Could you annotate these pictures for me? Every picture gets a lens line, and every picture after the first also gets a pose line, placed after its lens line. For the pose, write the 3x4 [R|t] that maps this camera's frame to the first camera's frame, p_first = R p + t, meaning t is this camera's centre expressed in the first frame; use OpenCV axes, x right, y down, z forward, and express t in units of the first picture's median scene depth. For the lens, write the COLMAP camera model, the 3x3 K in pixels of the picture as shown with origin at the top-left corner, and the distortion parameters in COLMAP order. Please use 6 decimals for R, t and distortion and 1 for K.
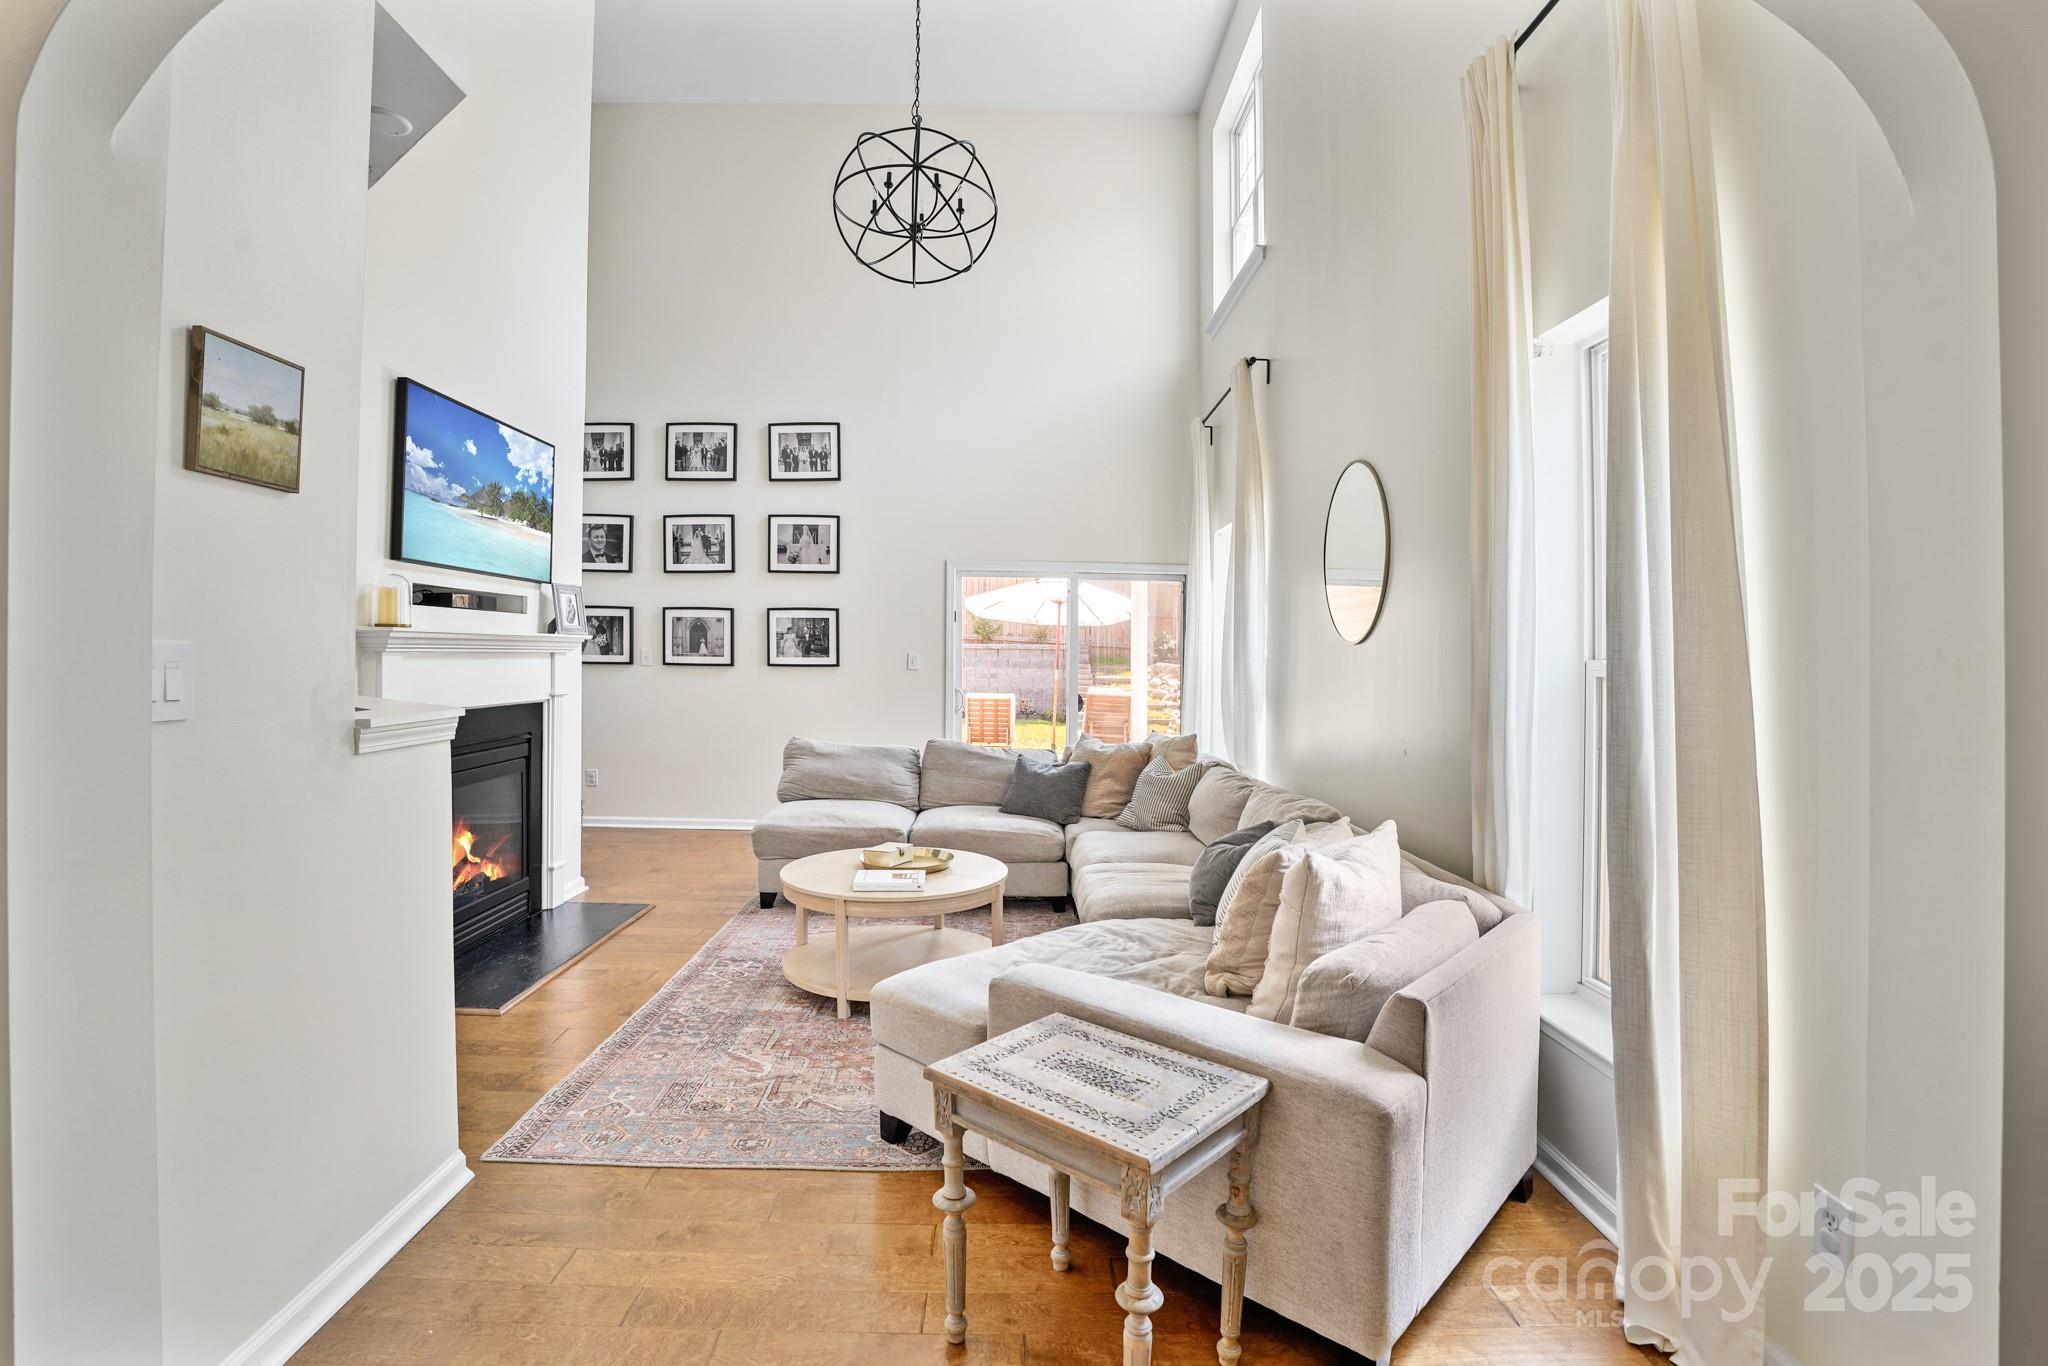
lens RADIAL K [[987.2, 0, 1017.6], [0, 987.2, 690.6], [0, 0, 1]] dist [-0.088211, 0.027861]
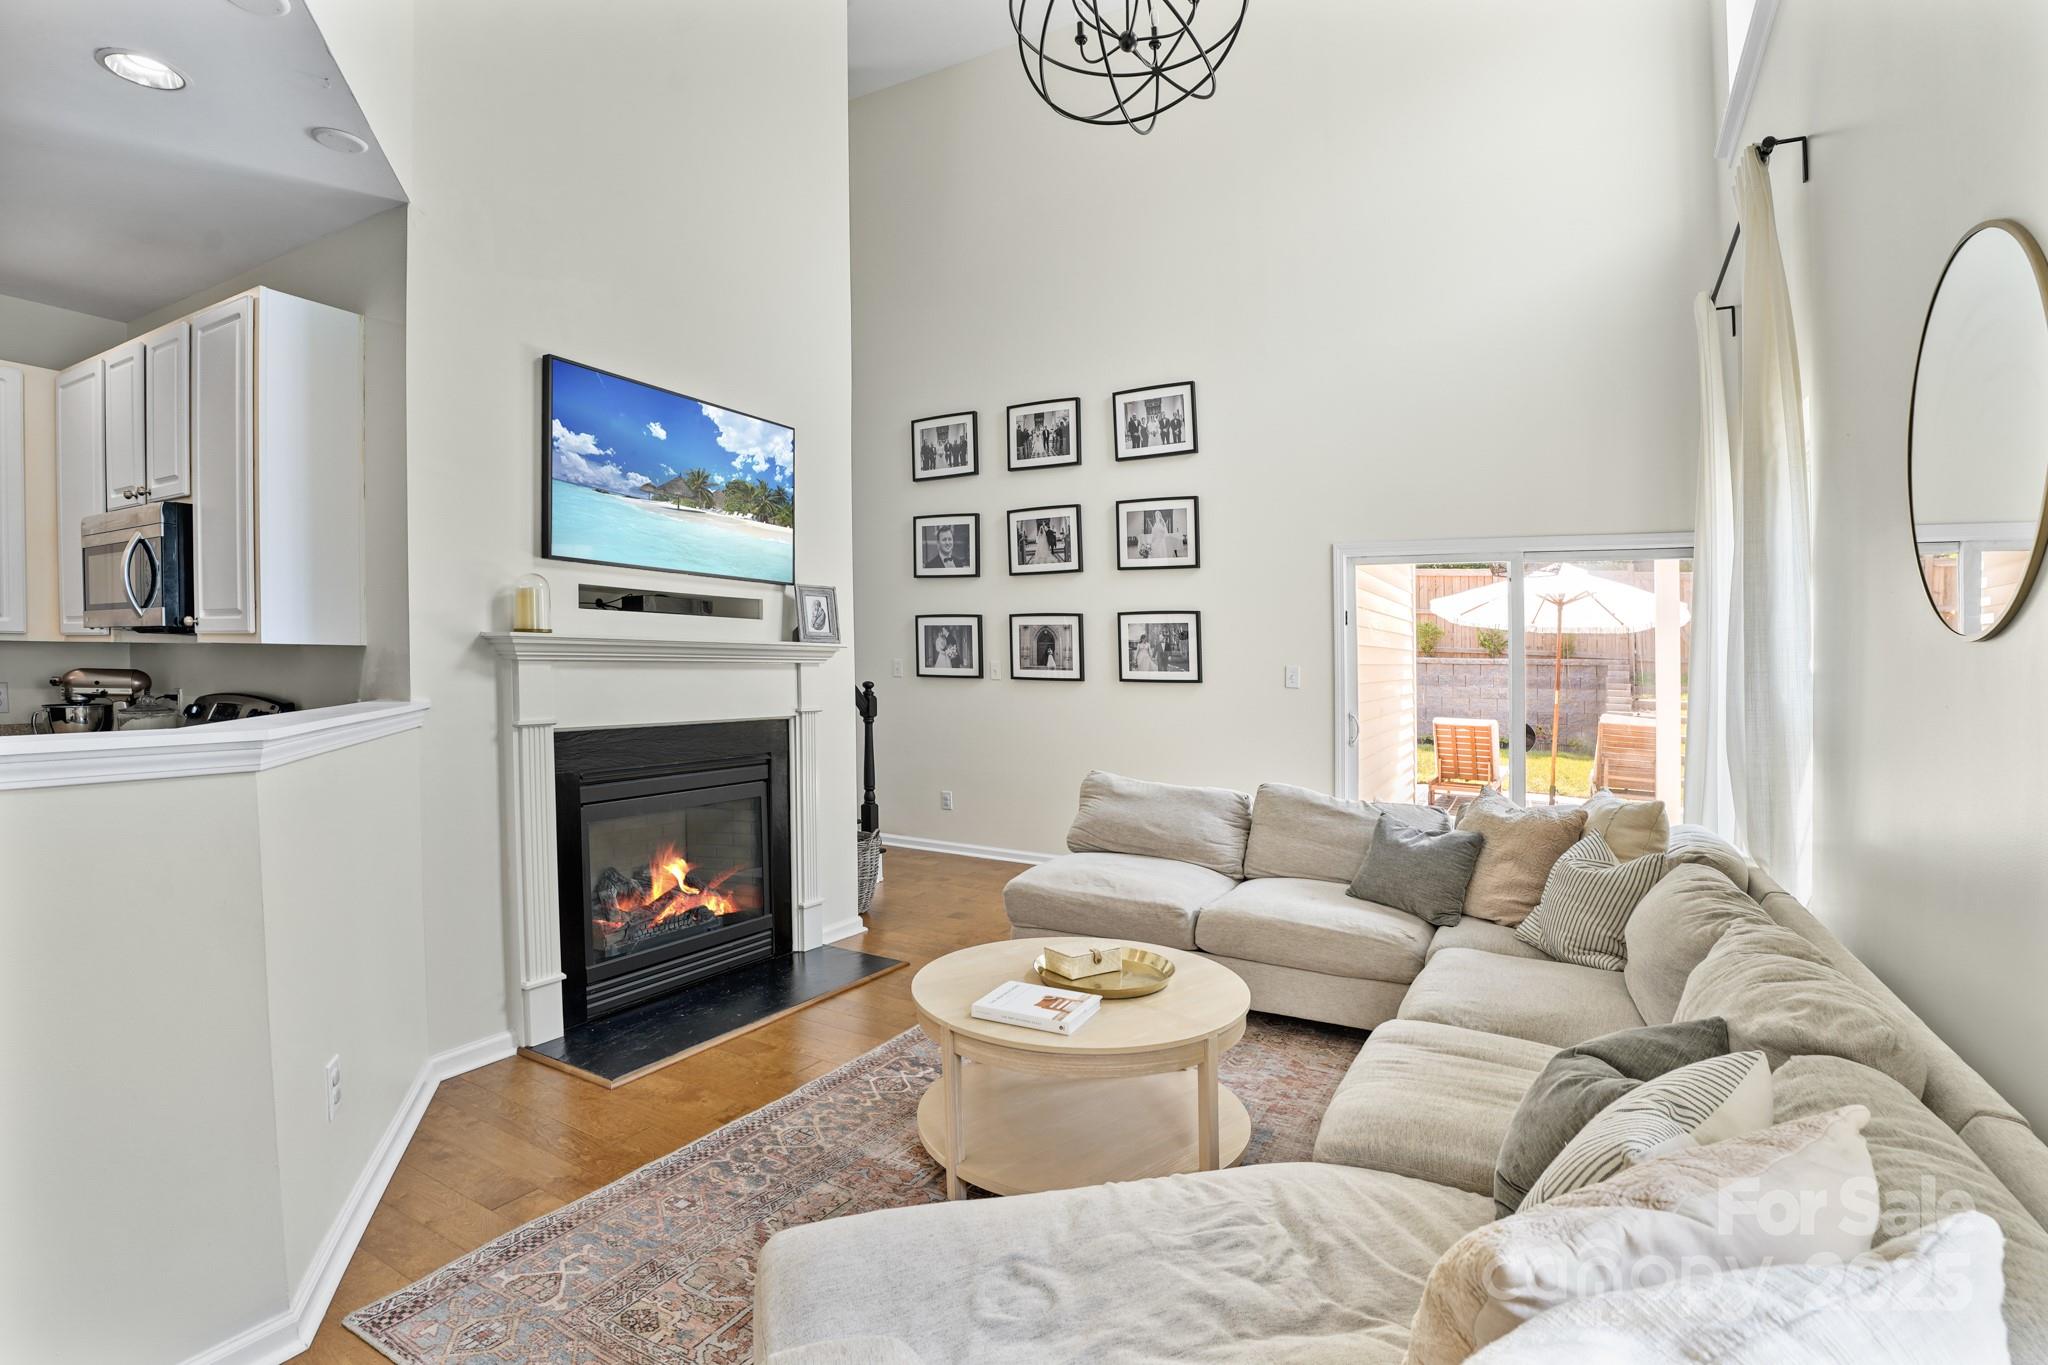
lens RADIAL K [[987.2, 0, 1017.6], [0, 987.2, 690.1], [0, 0, 1]] dist [-0.088211, 0.027861]
pose [[0.861420, 0.012564, -0.507738, 0.127274], [-0.021251, 0.999710, -0.011316, -0.007661], [0.507449, 0.020537, 0.861437, 0.286588]]
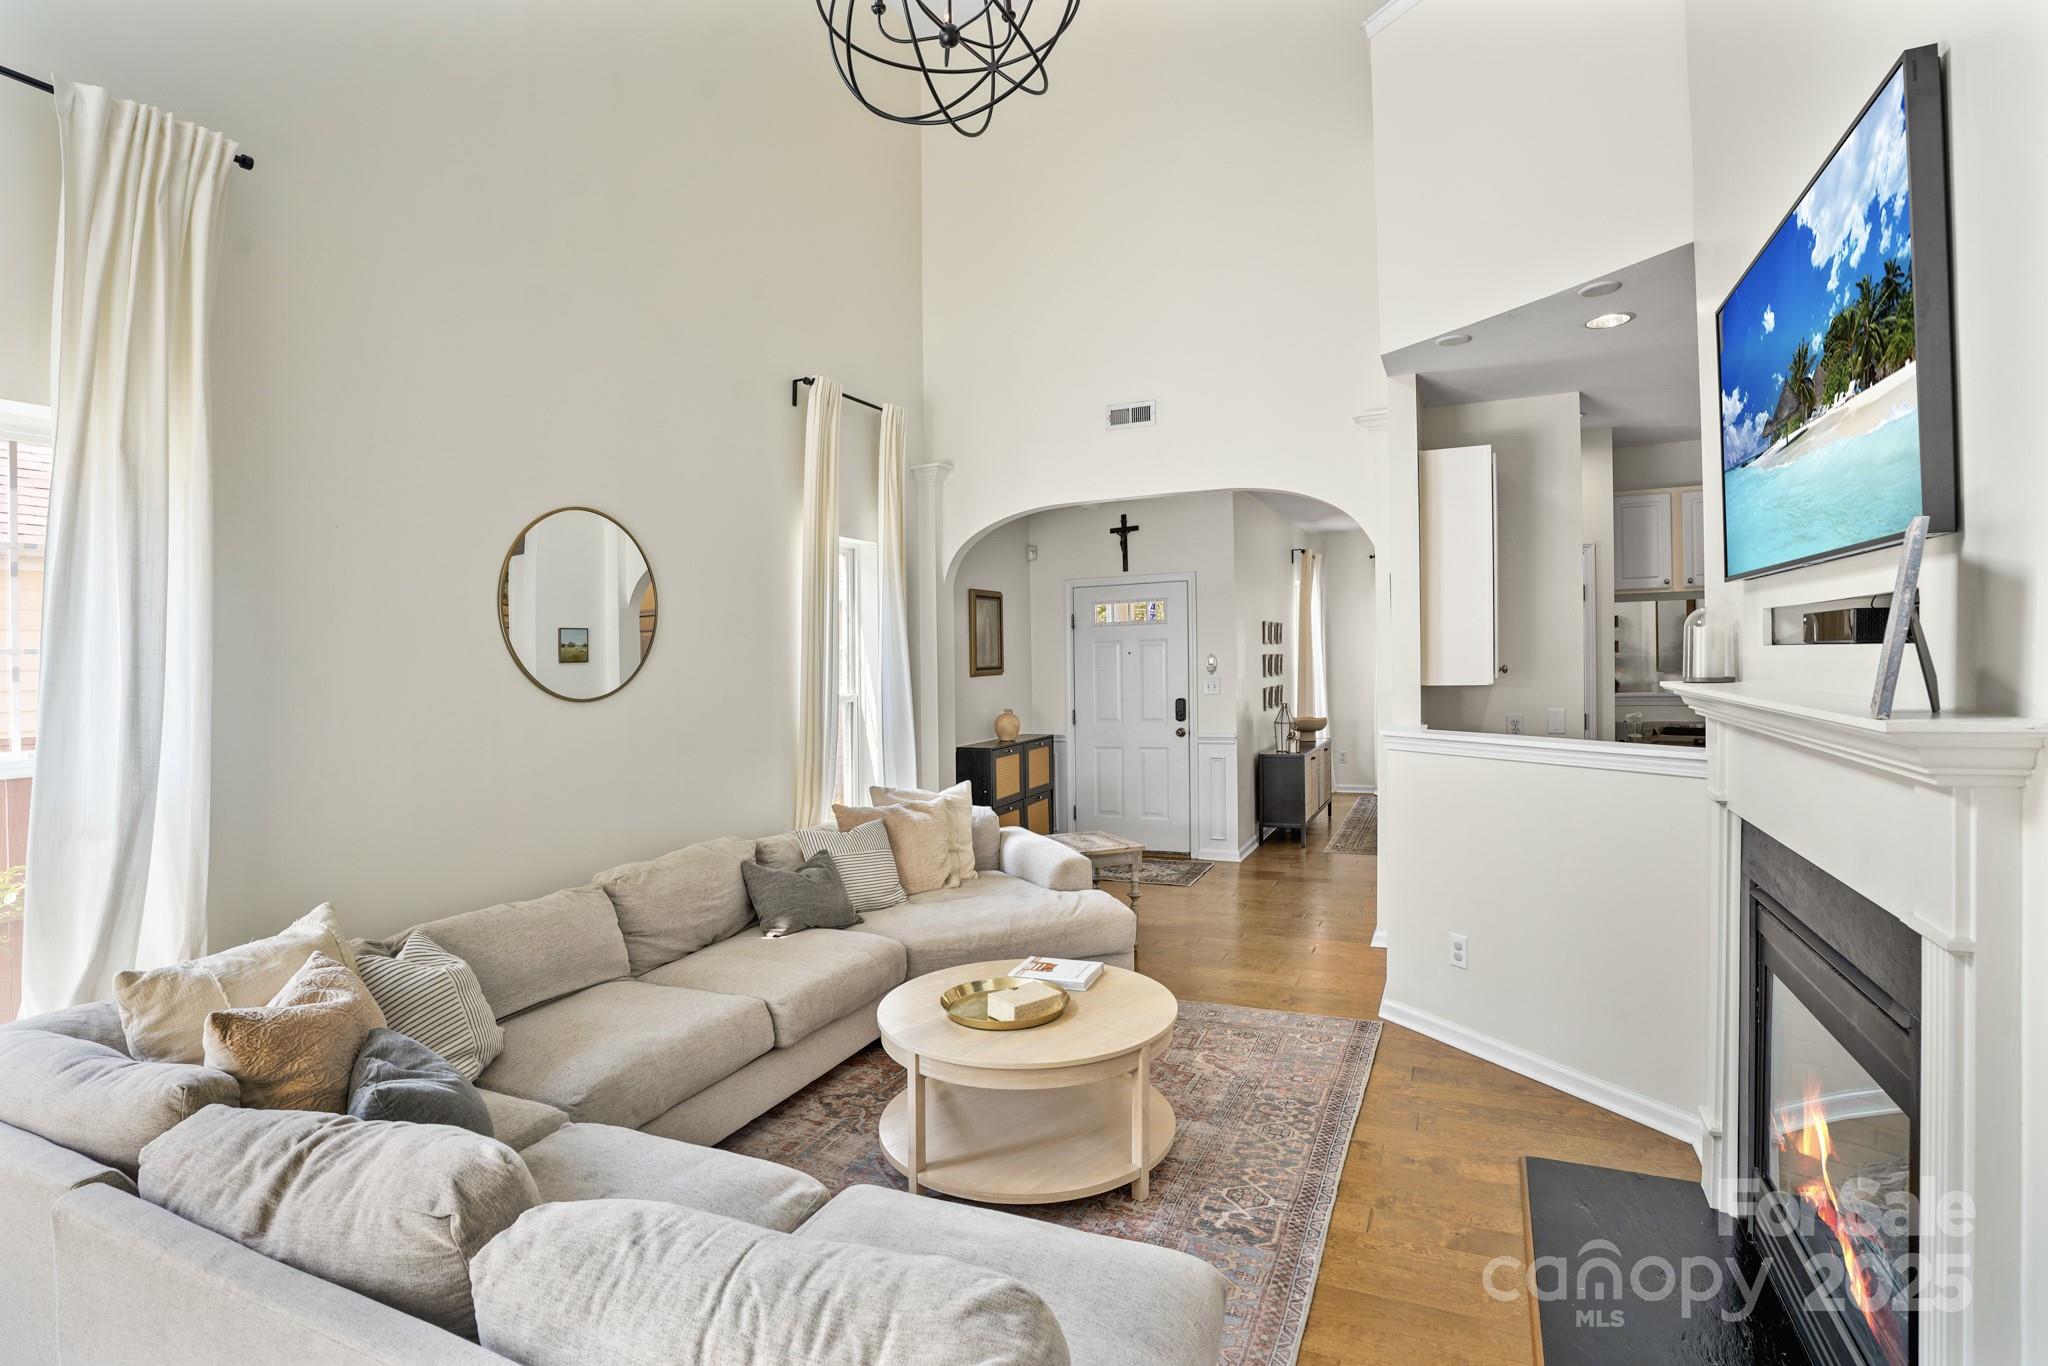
lens RADIAL K [[987.2, 0, 1017.6], [0, 987.2, 690.6], [0, 0, 1]] dist [-0.088211, 0.027861]
pose [[-0.902769, 0.000878, 0.430126, -0.323931], [0.036883, 0.996473, 0.075378, -0.085573], [-0.428542, 0.083913, -0.899617, 1.210234]]
